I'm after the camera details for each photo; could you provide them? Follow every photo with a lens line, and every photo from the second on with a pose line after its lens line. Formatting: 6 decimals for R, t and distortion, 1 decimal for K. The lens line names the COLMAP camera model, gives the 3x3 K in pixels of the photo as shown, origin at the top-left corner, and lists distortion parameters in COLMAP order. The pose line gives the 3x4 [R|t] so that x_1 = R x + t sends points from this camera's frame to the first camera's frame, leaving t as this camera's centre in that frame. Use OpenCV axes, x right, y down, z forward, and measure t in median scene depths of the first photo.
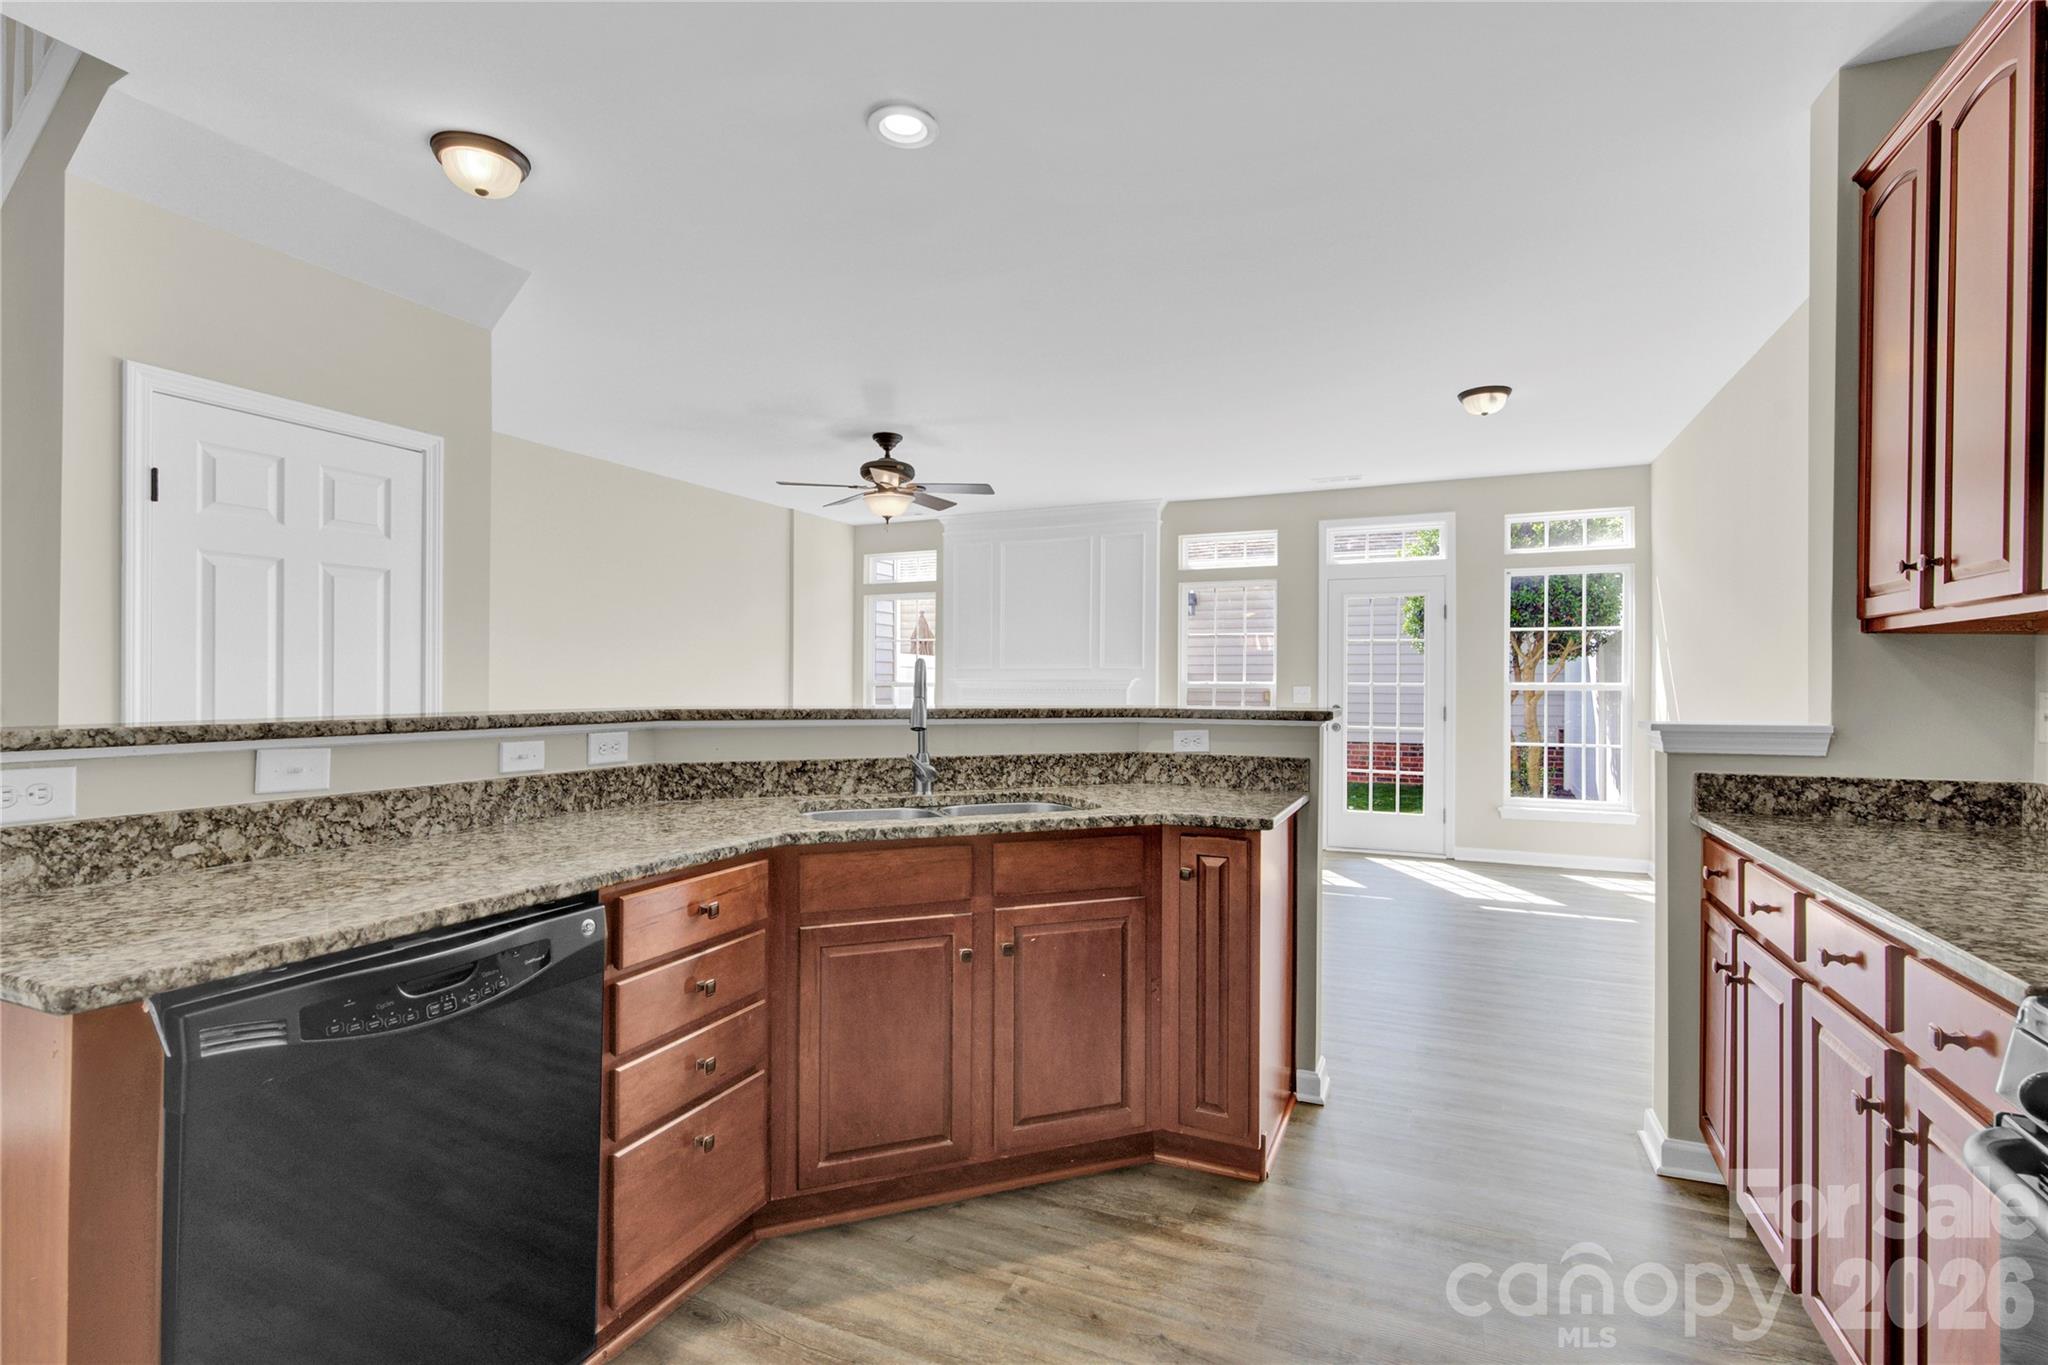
lens RADIAL K [[946.9, 0, 1020.4], [0, 946.9, 679.4], [0, 0, 1]] dist [-0.000336, 0.001623]
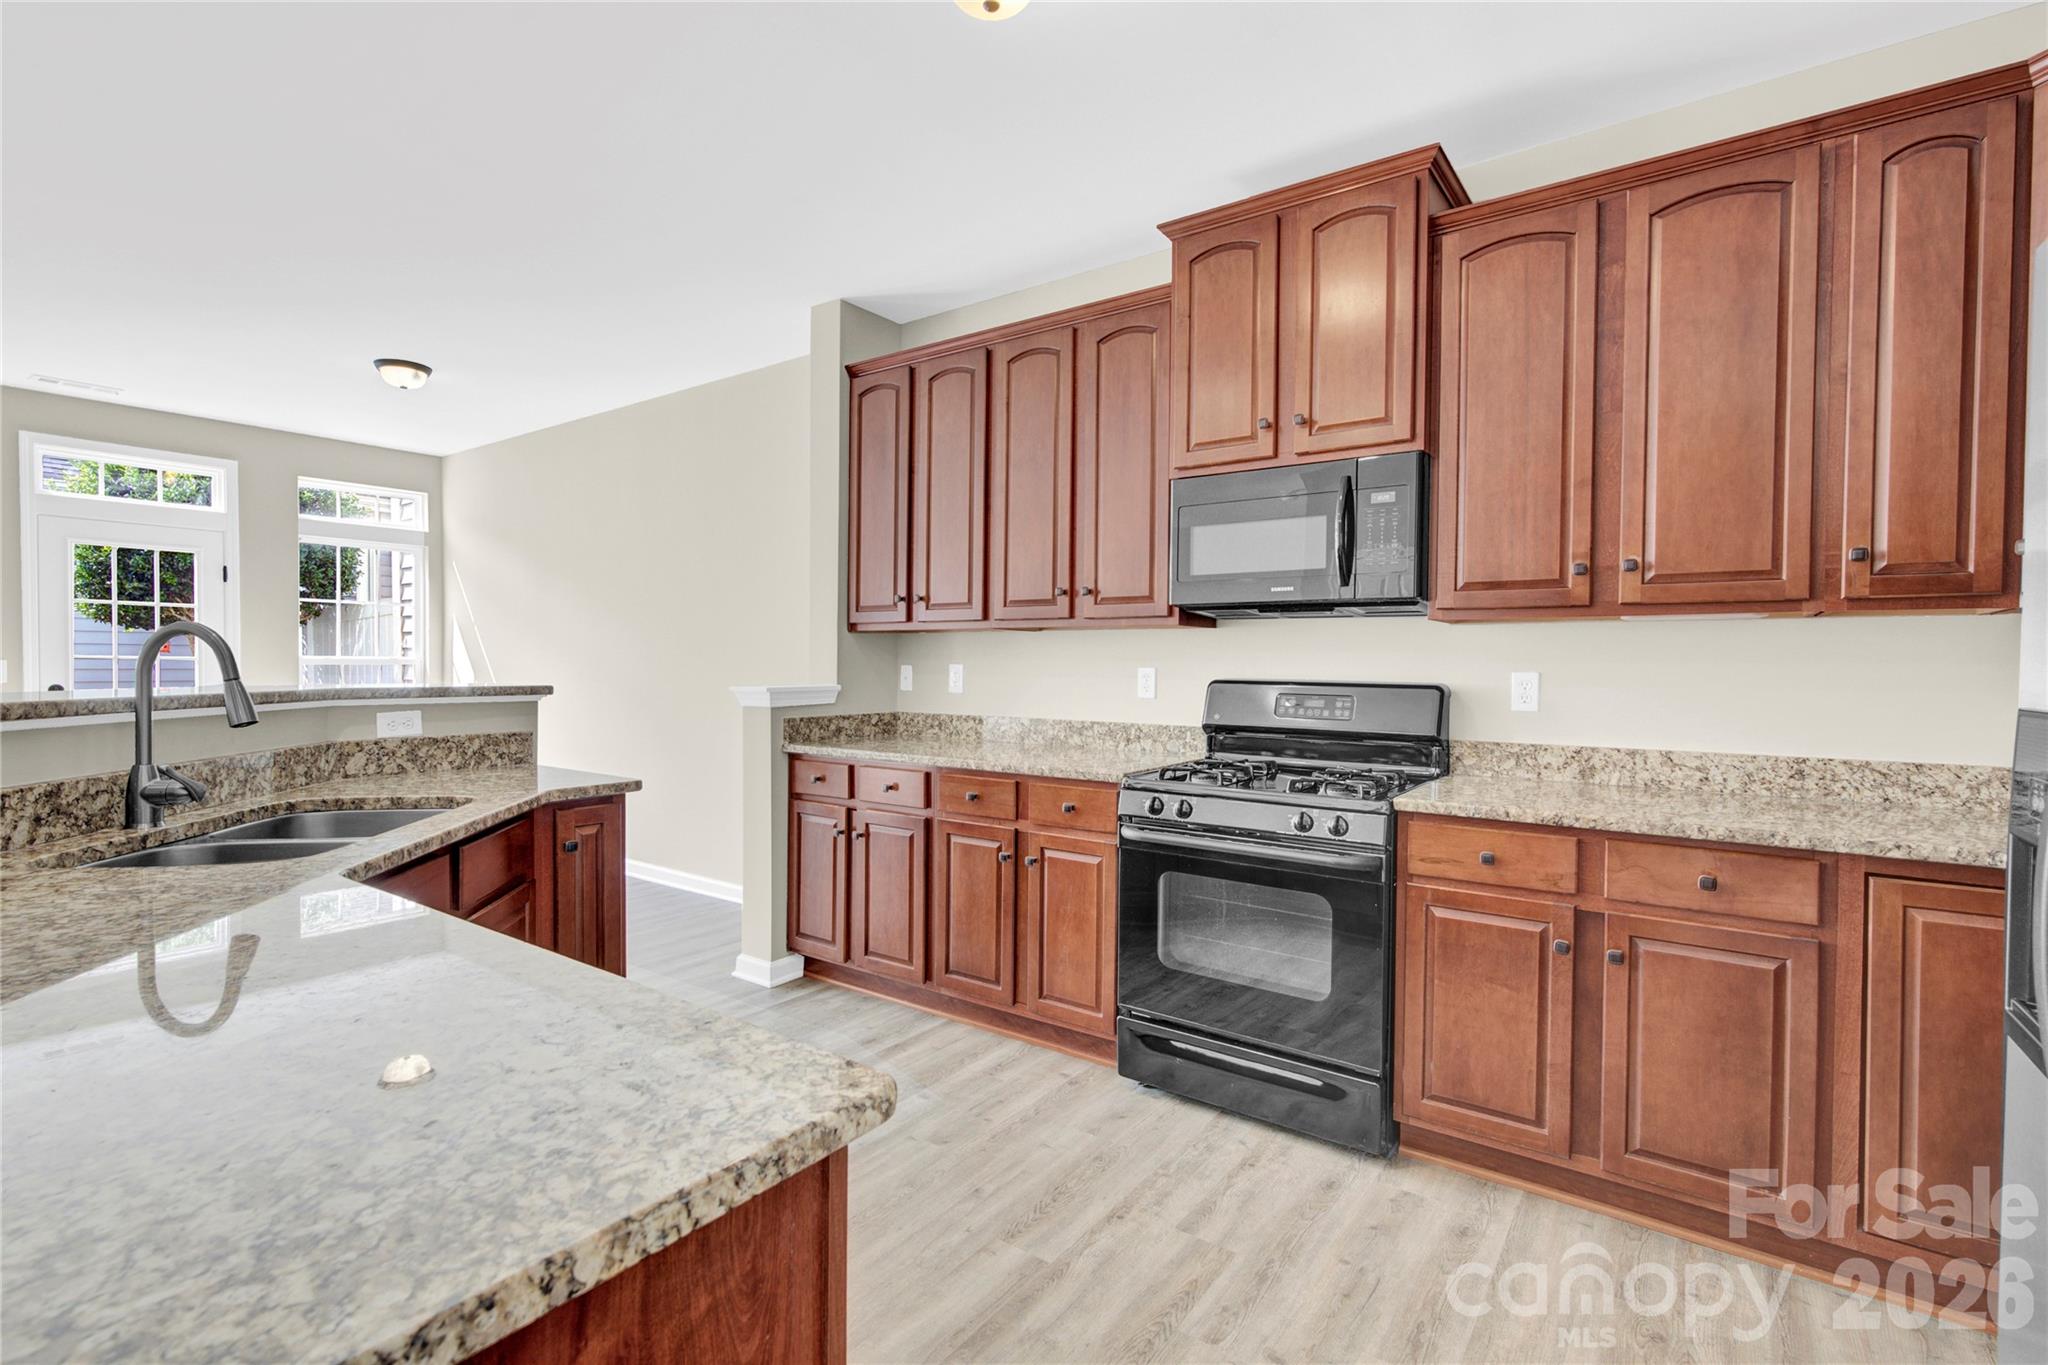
lens RADIAL K [[946.9, 0, 1020.4], [0, 946.9, 679.4], [0, 0, 1]] dist [-0.000336, 0.001623]
pose [[0.211607, -0.019430, 0.977162, -0.587958], [-0.008725, 0.999725, 0.021768, -0.001097], [-0.977316, -0.013132, 0.211380, 0.254224]]
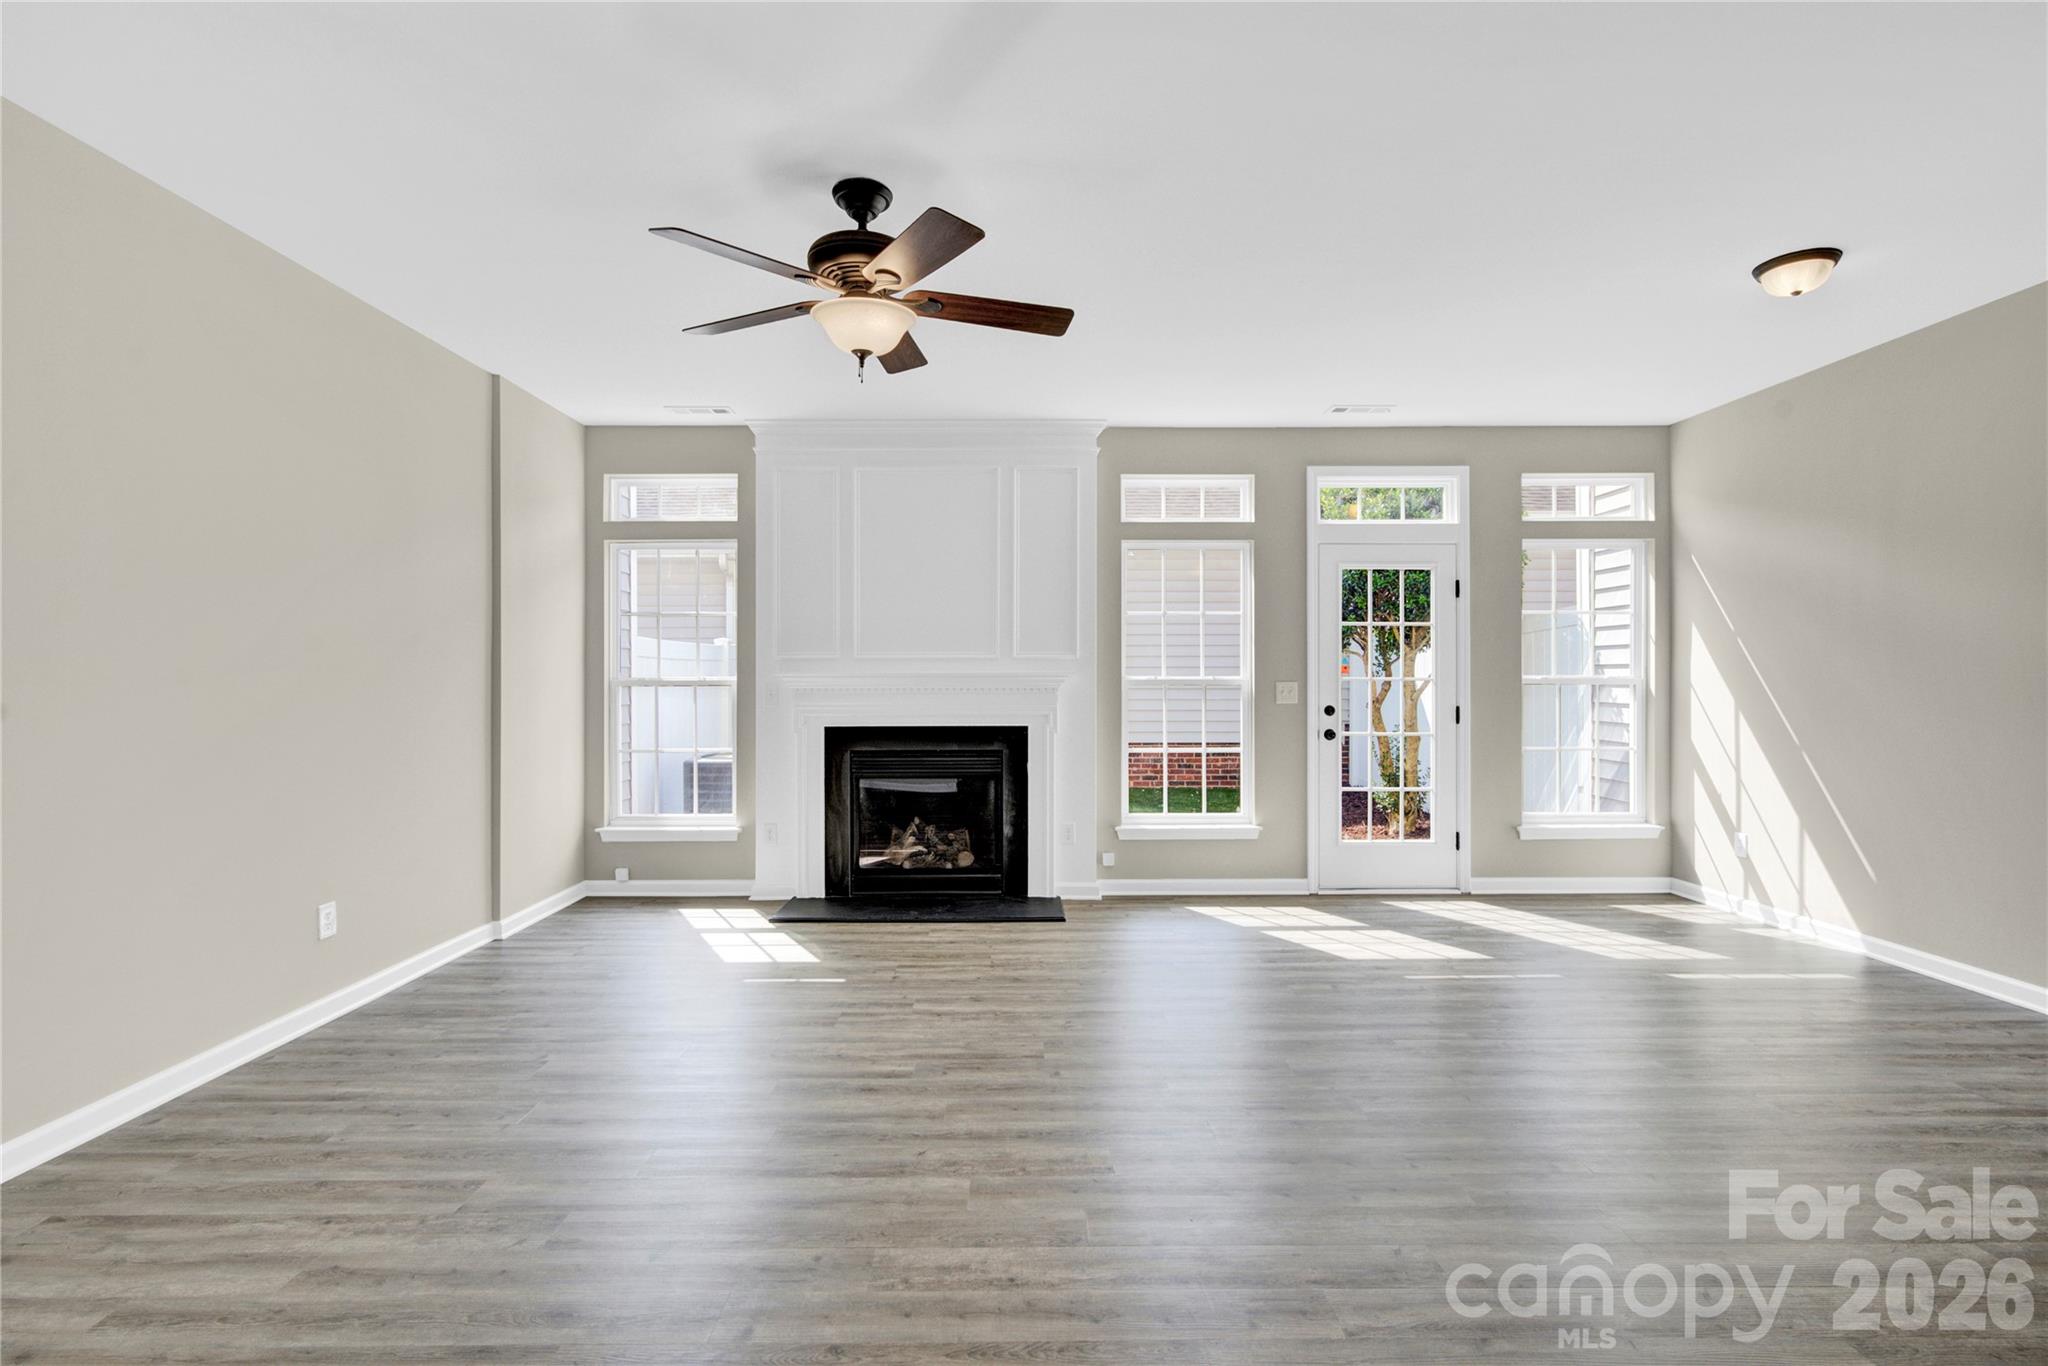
lens RADIAL K [[946.9, 0, 1020.4], [0, 946.9, 679.9], [0, 0, 1]] dist [-0.000336, 0.001623]
pose [[0.909738, -0.005486, 0.415145, -0.545226], [0.003279, 0.999976, 0.006030, 0.000989], [-0.415169, -0.004125, 0.909735, 1.003087]]
